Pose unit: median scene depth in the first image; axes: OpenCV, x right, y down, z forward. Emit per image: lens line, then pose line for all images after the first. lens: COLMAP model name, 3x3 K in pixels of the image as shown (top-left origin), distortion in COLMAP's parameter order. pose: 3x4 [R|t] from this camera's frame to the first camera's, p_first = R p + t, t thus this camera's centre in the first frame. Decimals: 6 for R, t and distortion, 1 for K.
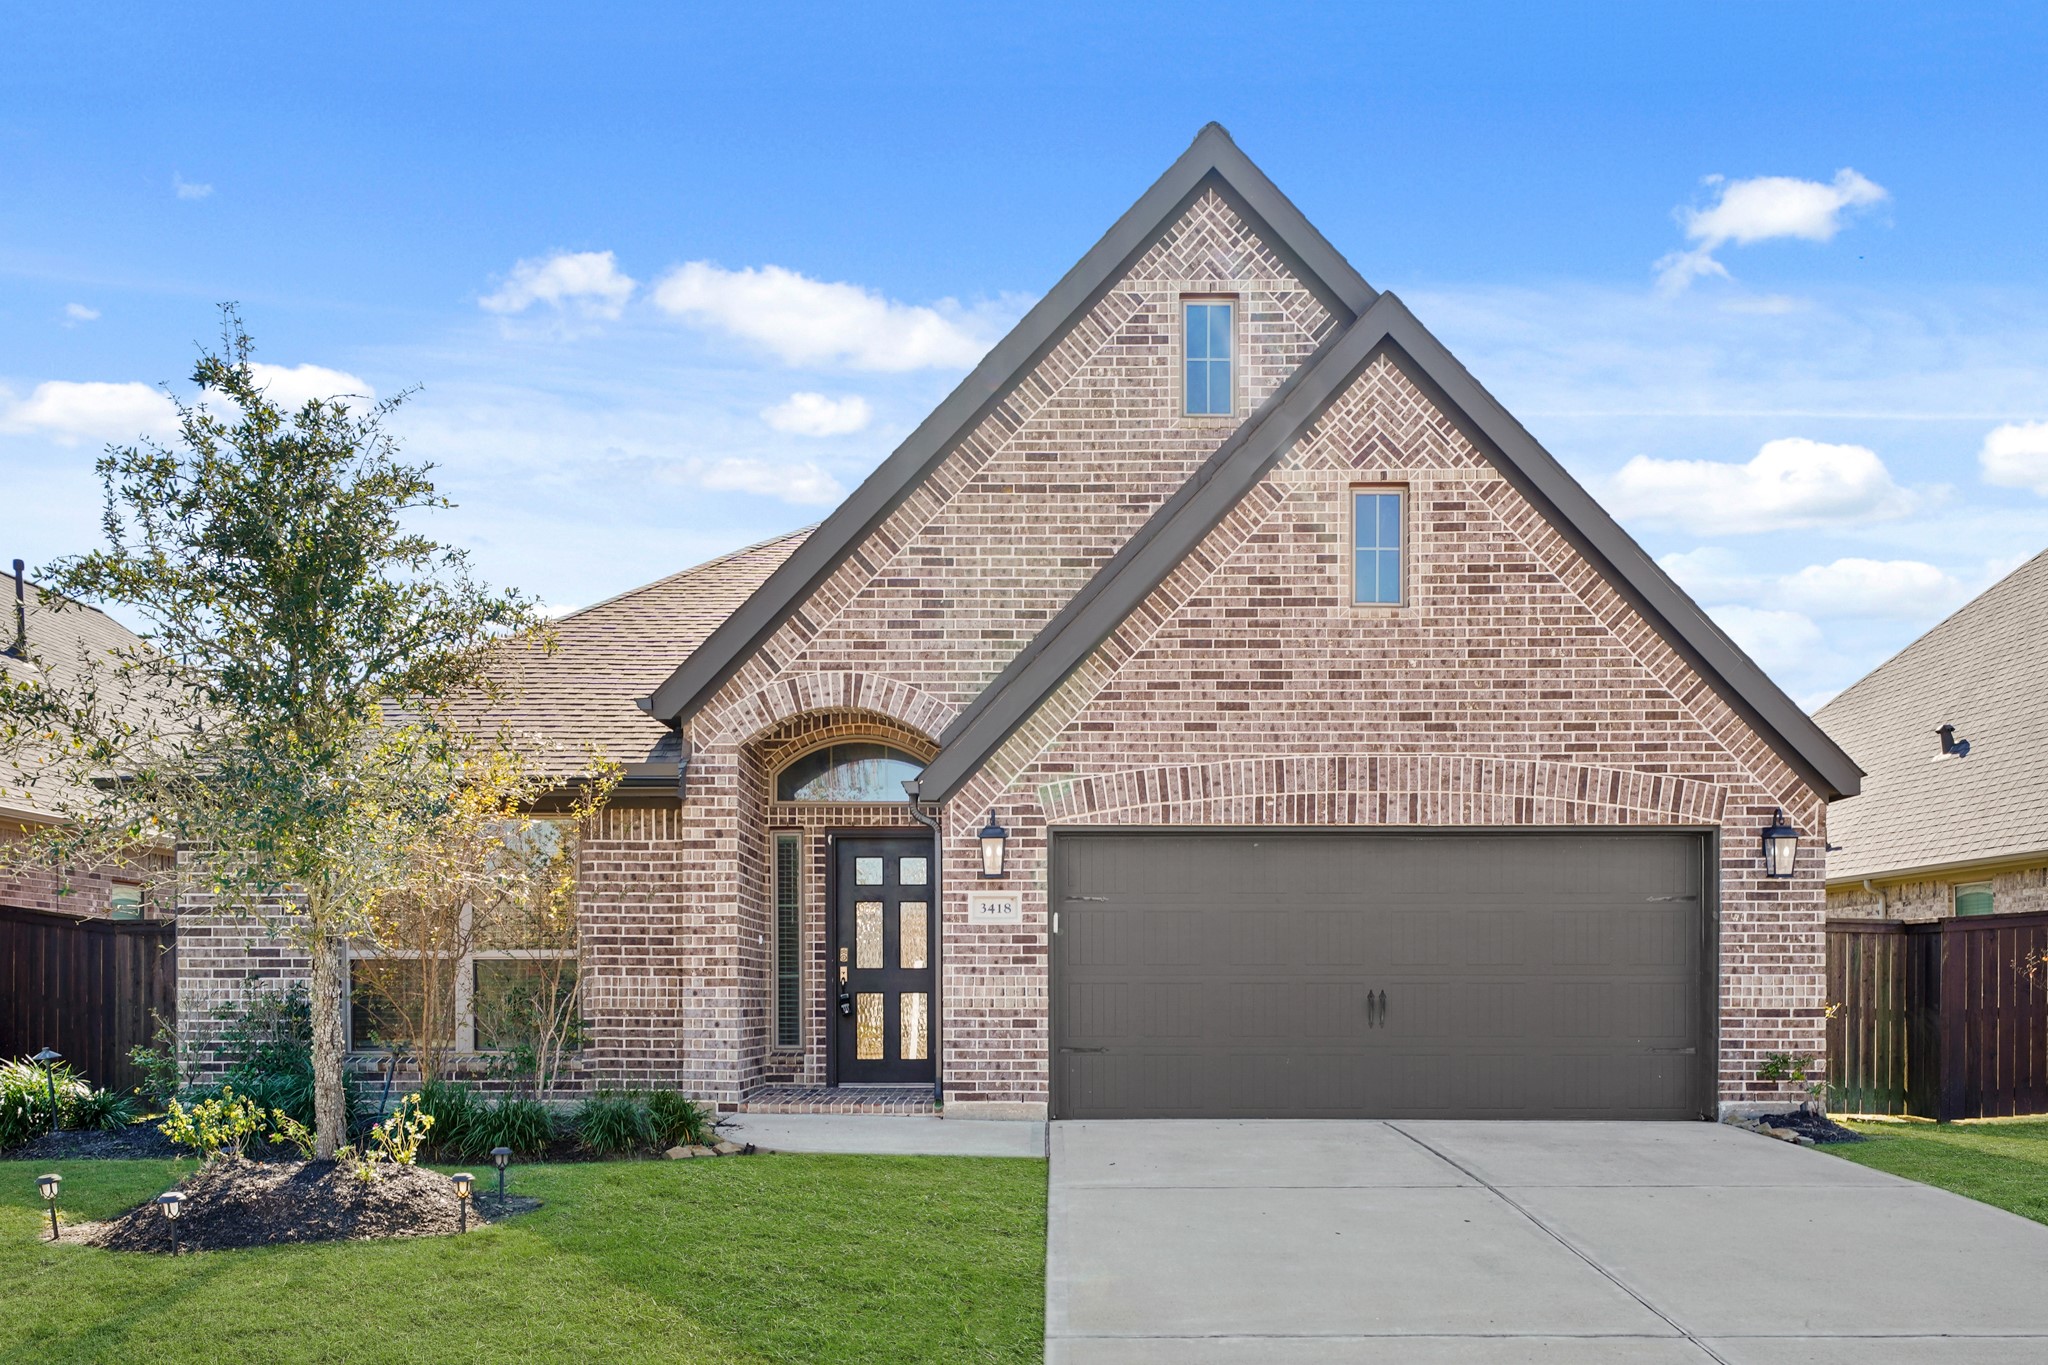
lens RADIAL K [[1448.2, 0, 1018.2], [0, 1448.2, 696.4], [0, 0, 1]] dist [-0.005621, 0.004798]
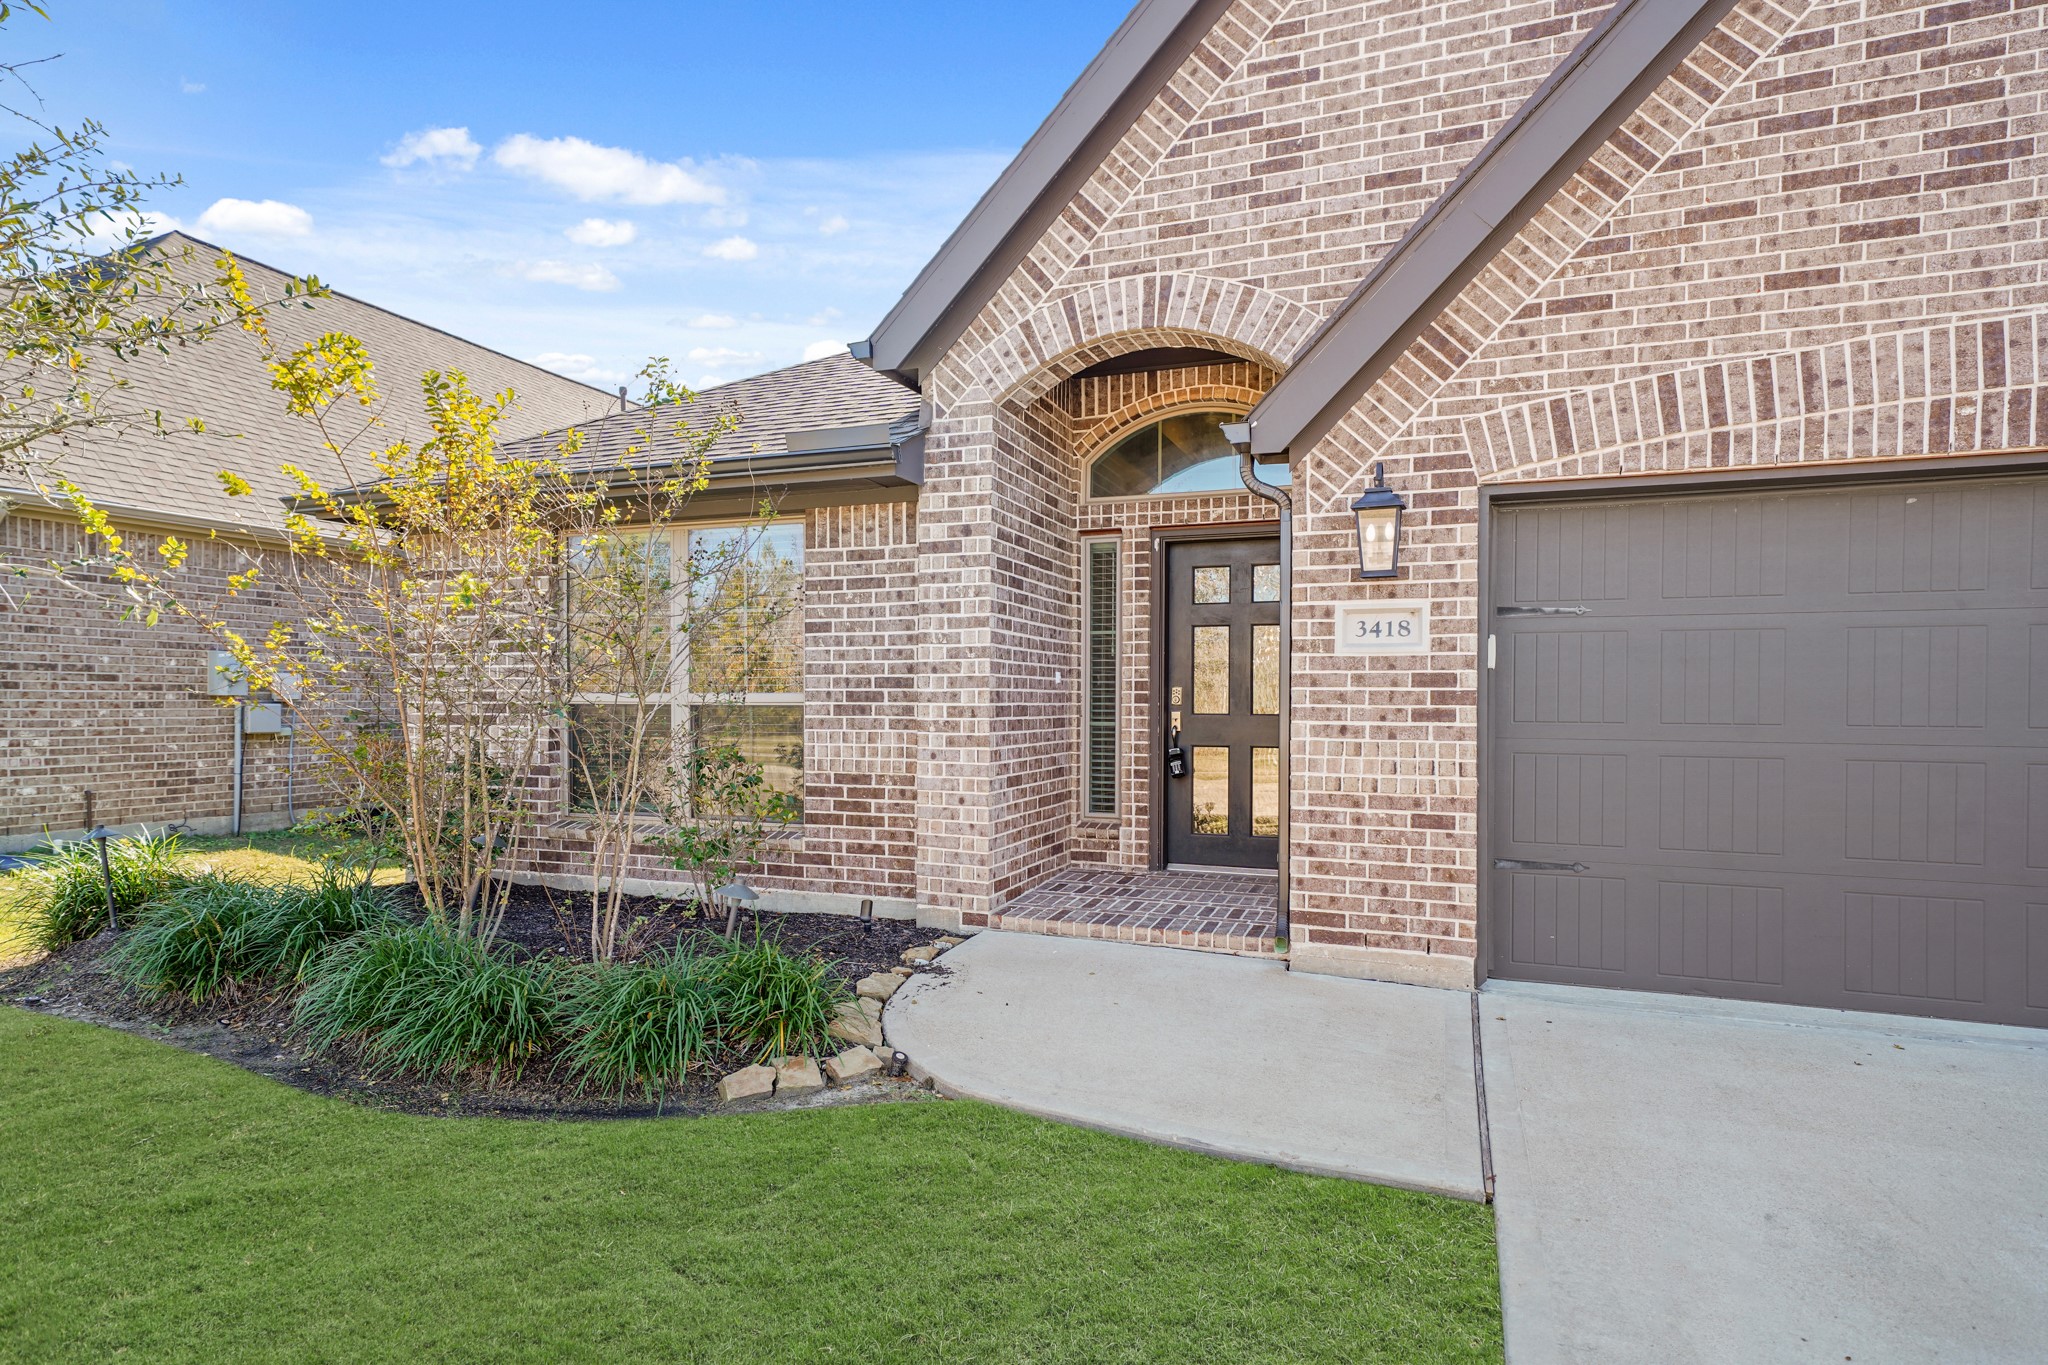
lens RADIAL K [[1116.0, 0, 1008.8], [0, 1116.0, 713.3], [0, 0, 1]] dist [0.021384, 0.003119]
pose [[0.936831, 0.009130, -0.349664, 0.001499], [0.063992, 0.978314, 0.196994, 0.075012], [0.343880, -0.206926, 0.915930, 0.486700]]
